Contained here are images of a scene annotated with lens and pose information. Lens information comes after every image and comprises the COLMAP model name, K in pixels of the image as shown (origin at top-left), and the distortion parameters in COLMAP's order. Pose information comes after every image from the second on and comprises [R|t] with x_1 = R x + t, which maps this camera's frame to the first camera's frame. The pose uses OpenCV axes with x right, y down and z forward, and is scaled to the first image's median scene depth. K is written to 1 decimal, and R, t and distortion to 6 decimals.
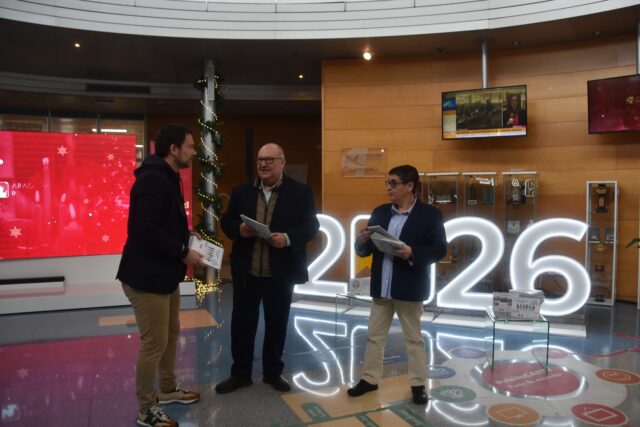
lens RADIAL K [[491.5, 0, 320.0], [0, 491.5, 213.5], [0, 0, 1]] dist [-0.171646, 0.081527]
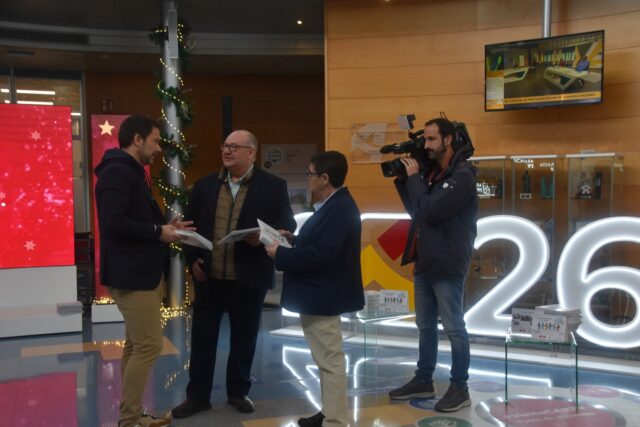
lens RADIAL K [[780.9, 0, 318.6], [0, 780.9, 224.5], [0, 0, 1]] dist [0.086367, 0.036540]
pose [[0.998342, 0.000323, -0.057563, 0.065484], [0.000331, 0.999935, 0.011363, 0.005269], [0.057563, -0.011363, 0.998277, -0.192192]]
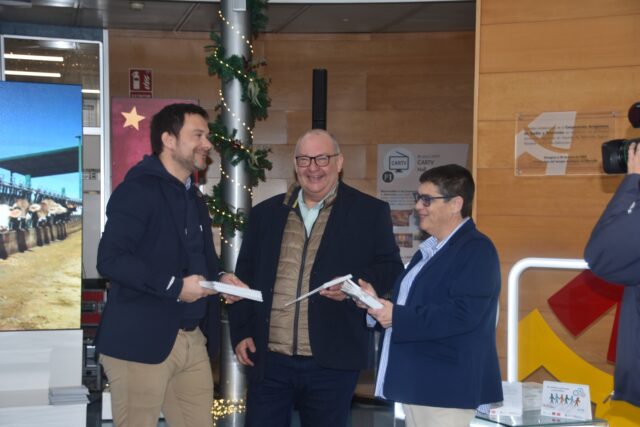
lens RADIAL K [[1306.0, 0, 322.9], [0, 1306.0, 226.6], [0, 0, 1]] dist [0.536559, 0.159045]
pose [[0.981287, 0.015912, -0.191892, 0.110554], [-0.020663, 0.999527, -0.022781, 0.004956], [0.191439, 0.026319, 0.981152, -0.261355]]
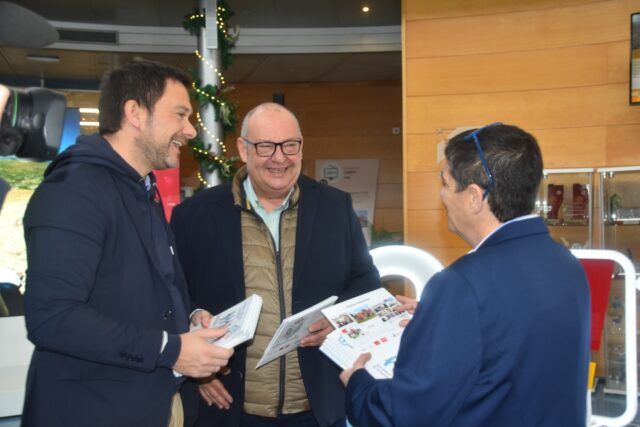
lens RADIAL K [[675.6, 0, 327.7], [0, 675.6, 211.5], [0, 0, 1]] dist [-0.000622, 0.018943]
pose [[0.994535, -0.007739, -0.104119, -0.002421], [0.005102, 0.999660, -0.025570, -0.016106], [0.104282, 0.024899, 0.994236, 0.210165]]
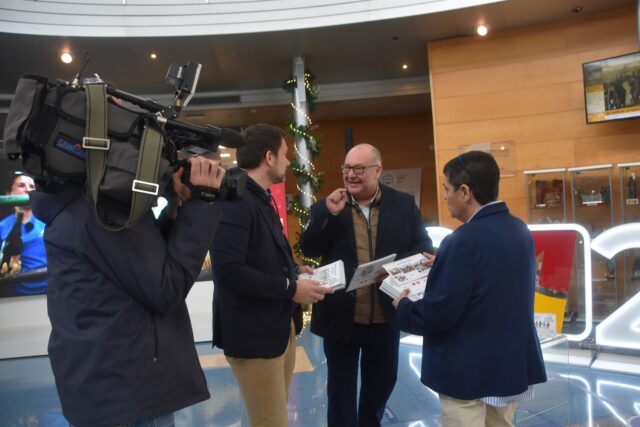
lens RADIAL K [[491.5, 0, 320.0], [0, 491.5, 213.5], [0, 0, 1]] dist [-0.171646, 0.081527]
pose [[0.969447, -0.051453, -0.239845, 0.007269], [0.048078, 0.998645, -0.019906, -0.012701], [0.240544, 0.007766, 0.970607, 0.154493]]
